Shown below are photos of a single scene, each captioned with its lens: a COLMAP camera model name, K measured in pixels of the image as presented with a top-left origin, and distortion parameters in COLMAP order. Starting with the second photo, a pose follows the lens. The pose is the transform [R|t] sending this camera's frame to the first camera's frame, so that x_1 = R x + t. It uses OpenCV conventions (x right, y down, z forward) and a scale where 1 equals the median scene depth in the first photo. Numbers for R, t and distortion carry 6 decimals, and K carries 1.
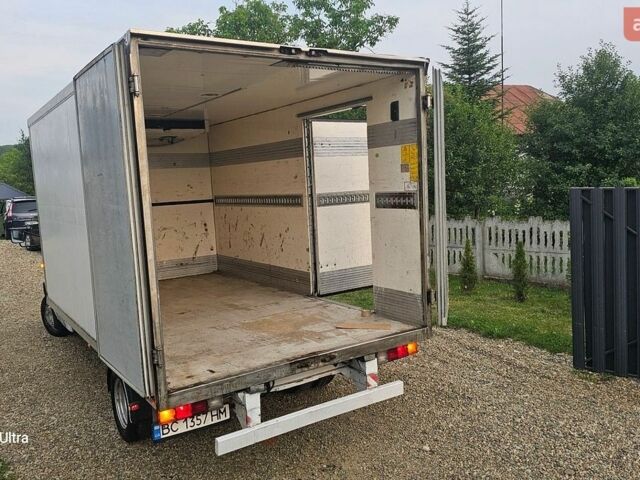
lens RADIAL K [[568.3, 0, 324.2], [0, 568.3, 241.2], [0, 0, 1]] dist [0.081811, -0.092231]
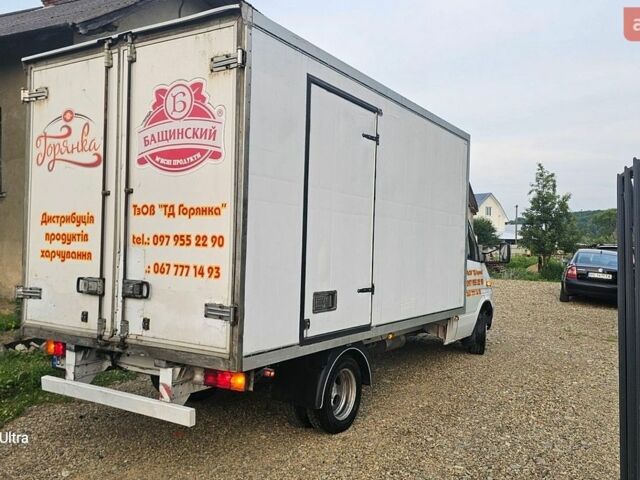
lens RADIAL K [[569.8, 0, 320.9], [0, 569.8, 246.9], [0, 0, 1]] dist [0.081999, -0.100120]
pose [[0.409502, 0.062691, -0.910153, 0.706087], [-0.145992, 0.989283, 0.002456, -0.006955], [0.900552, 0.131869, 0.414265, 0.609368]]
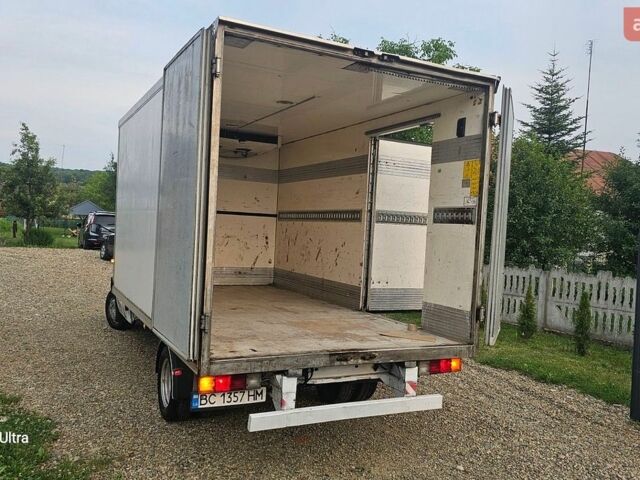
lens RADIAL K [[569.8, 0, 320.9], [0, 569.8, 246.9], [0, 0, 1]] dist [0.081999, -0.100120]
pose [[0.987515, 0.105505, -0.116973, 0.015422], [-0.114111, 0.991035, -0.069483, 0.064722], [0.108594, 0.081964, 0.990701, -0.014525]]
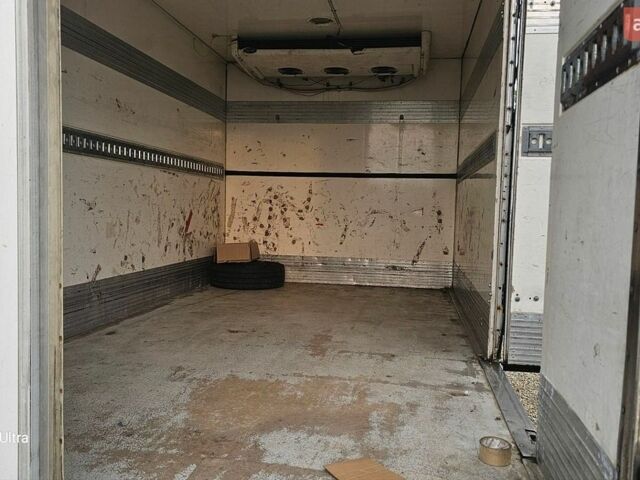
lens RADIAL K [[569.8, 0, 320.9], [0, 569.8, 246.9], [0, 0, 1]] dist [0.081999, -0.100120]
pose [[0.729954, 0.112965, -0.674097, 0.177629], [-0.134284, 0.990728, 0.020615, 0.018049], [0.670175, 0.075473, 0.738356, 0.597576]]
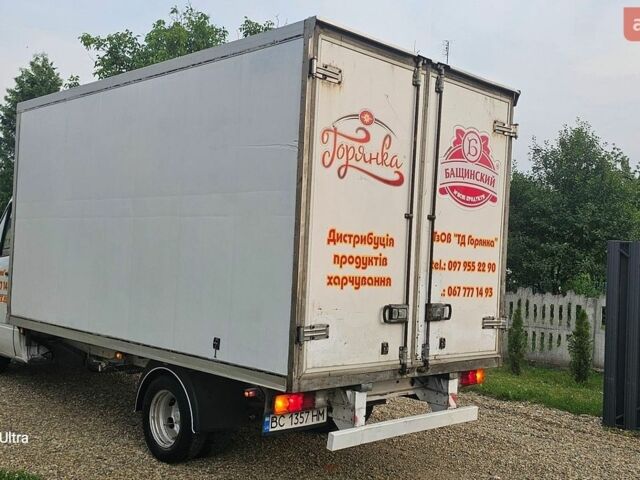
lens RADIAL K [[714.9, 0, 329.5], [0, 714.9, 254.6], [0, 0, 1]] dist [0.174789, -0.414523]
pose [[0.977129, 0.098725, 0.188341, -0.277854], [-0.076073, 0.989370, -0.123936, 0.122622], [-0.198575, 0.106774, 0.974252, -0.132551]]
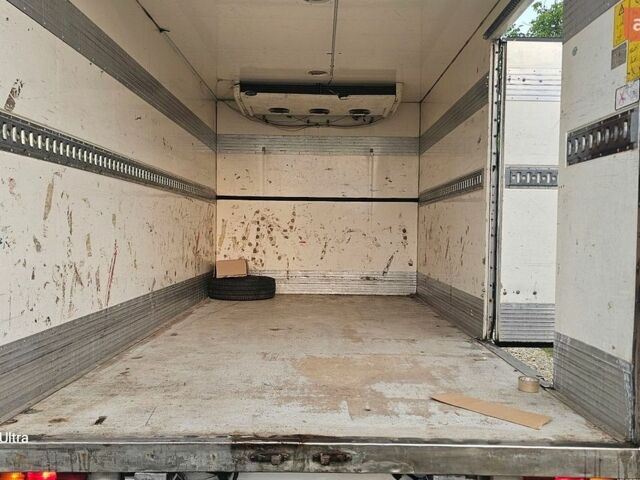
lens RADIAL K [[569.8, 0, 320.9], [0, 569.8, 246.9], [0, 0, 1]] dist [0.081999, -0.100120]
pose [[0.829238, 0.076567, -0.553626, 0.163272], [-0.114097, 0.992902, -0.033579, 0.040834], [0.547126, 0.091012, 0.832088, 0.421442]]
